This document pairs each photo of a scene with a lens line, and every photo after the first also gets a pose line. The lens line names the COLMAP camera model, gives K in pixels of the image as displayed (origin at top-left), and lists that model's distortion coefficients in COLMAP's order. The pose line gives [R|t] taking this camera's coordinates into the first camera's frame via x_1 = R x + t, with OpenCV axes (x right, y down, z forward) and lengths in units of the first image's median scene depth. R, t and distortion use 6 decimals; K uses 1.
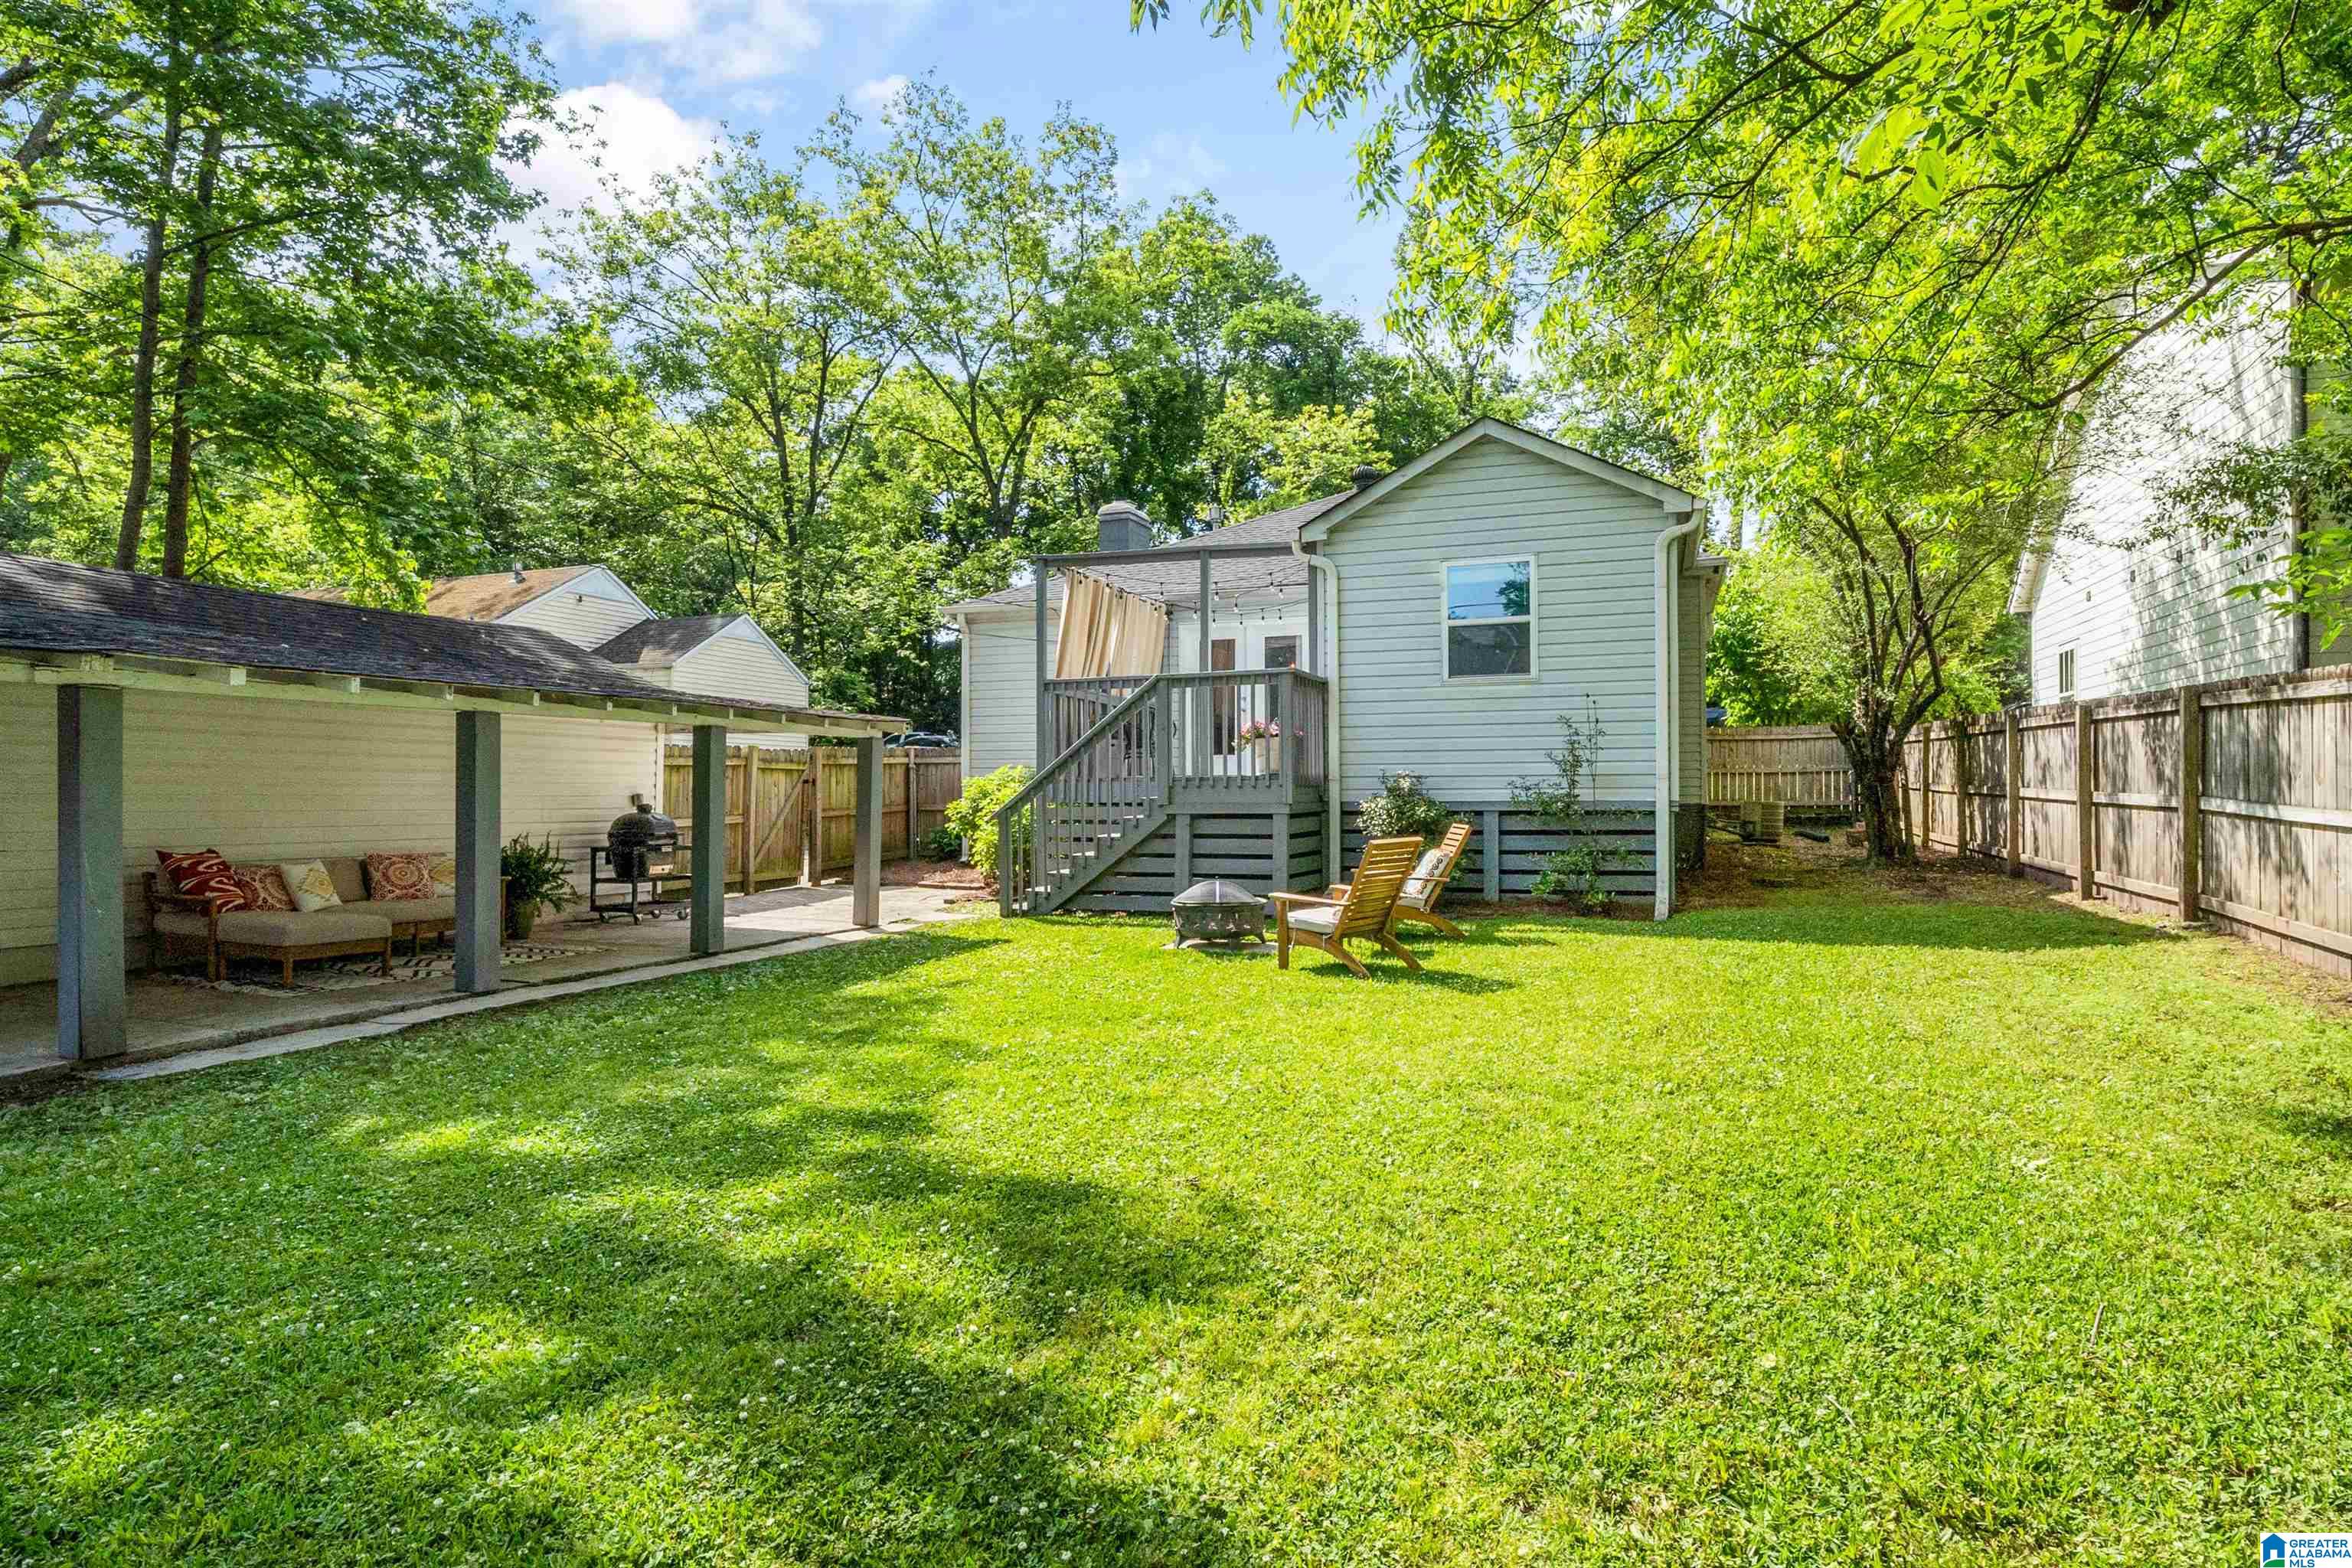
lens RADIAL K [[1240.8, 0, 1179.4], [0, 1240.8, 795.9], [0, 0, 1]] dist [0.001465, 0.000312]
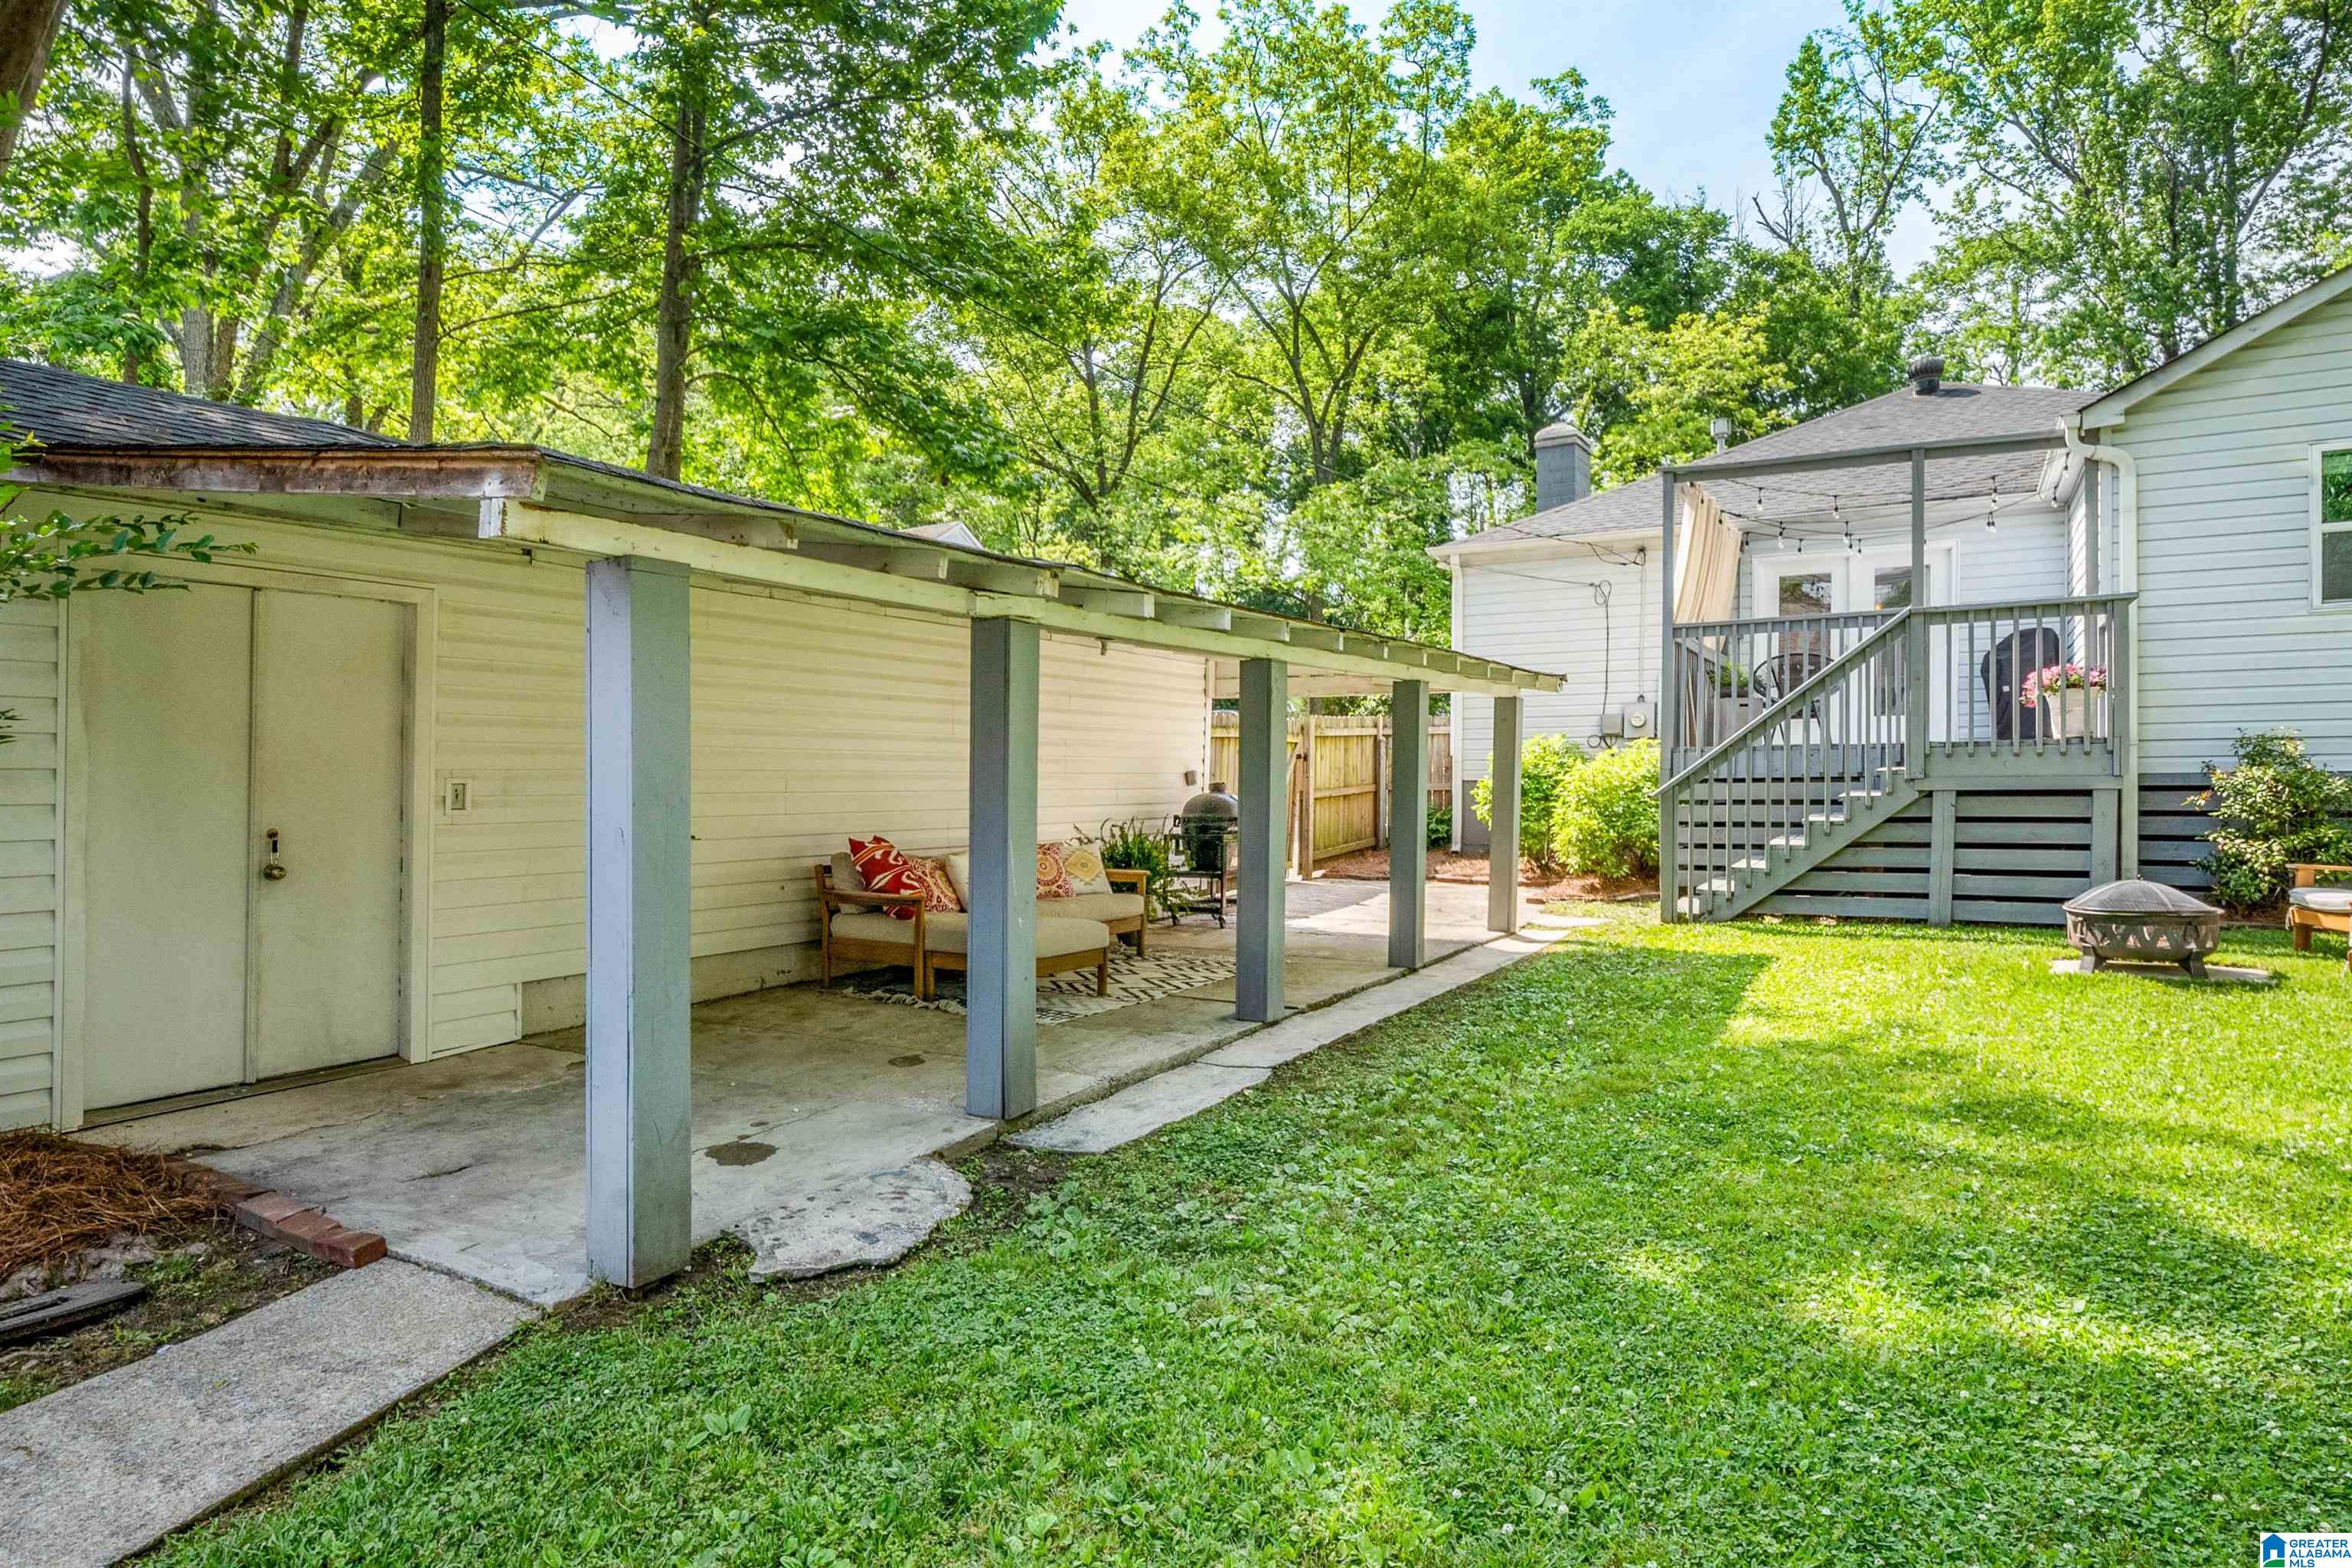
lens RADIAL K [[1340.6, 0, 1176.0], [0, 1340.6, 784.0], [0, 0, 1]] dist [0.003436, 0.001217]
pose [[0.987057, -0.005922, -0.160258, -0.236295], [0.006828, 0.999964, 0.005103, 0.002343], [0.160222, -0.006131, 0.987062, 0.080551]]
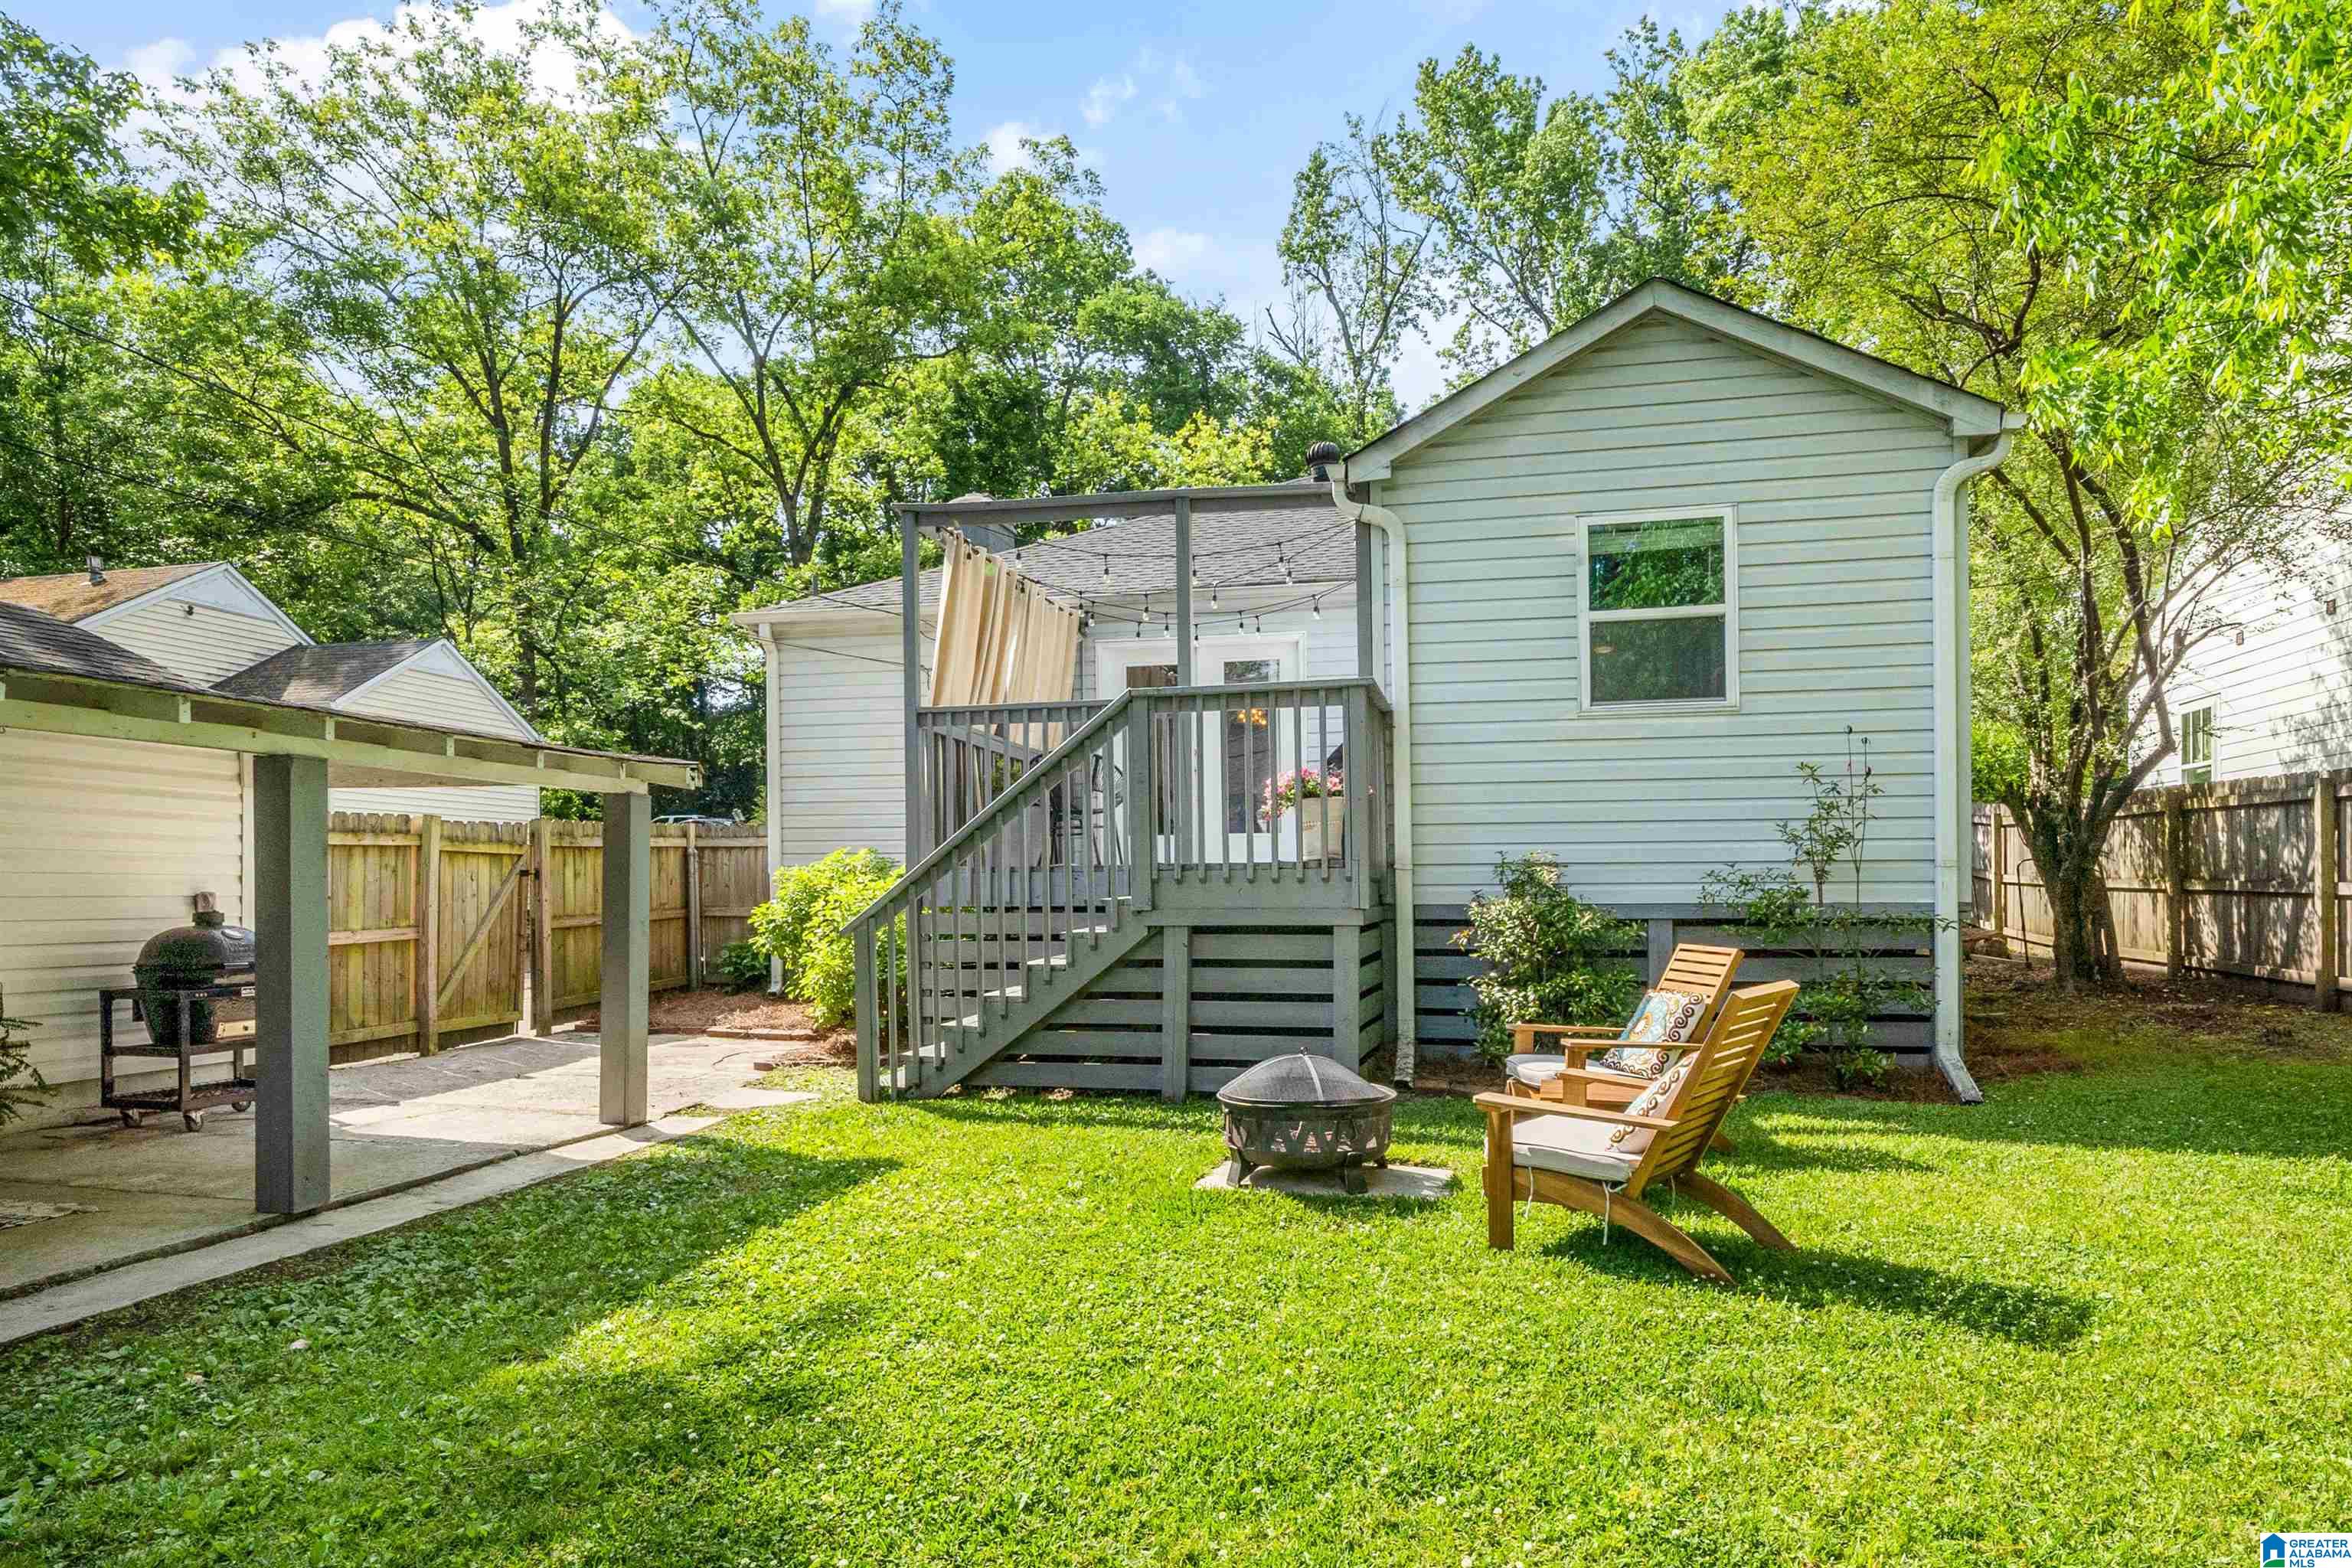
lens RADIAL K [[1383.5, 0, 1146.5], [0, 1383.5, 900.0], [0, 0, 1]] dist [0.008799, -0.001129]
pose [[0.993376, -0.001861, 0.114896, -0.062649], [0.001266, 0.999985, 0.005254, -0.000994], [-0.114904, -0.005074, 0.993364, 0.245923]]
